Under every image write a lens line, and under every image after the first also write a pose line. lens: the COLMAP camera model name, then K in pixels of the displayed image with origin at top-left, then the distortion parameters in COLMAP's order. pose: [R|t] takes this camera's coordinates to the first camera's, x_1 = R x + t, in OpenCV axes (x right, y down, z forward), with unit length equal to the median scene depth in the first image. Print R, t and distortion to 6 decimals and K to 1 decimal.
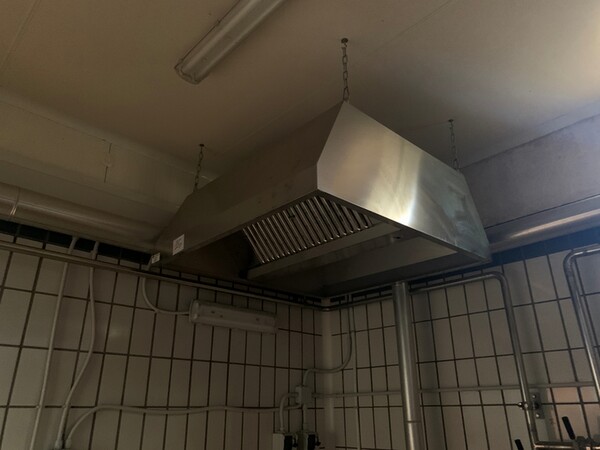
lens RADIAL K [[452.0, 0, 300.0], [0, 452.0, 225.0], [0, 0, 1]] dist [-0.030141, 0.000600]
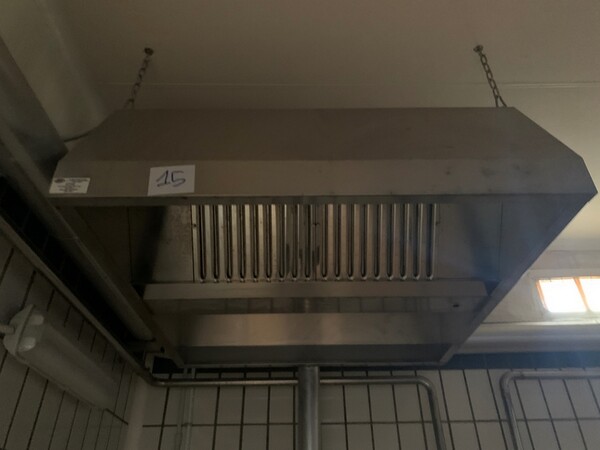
lens RADIAL K [[472.4, 0, 301.3], [0, 472.4, 212.9], [0, 0, 1]] dist [-0.001151, -0.002238]
pose [[0.671536, 0.419864, 0.610536, -0.389852], [-0.262730, 0.905353, -0.333630, 0.173495], [-0.692830, 0.063638, 0.718288, 0.460046]]
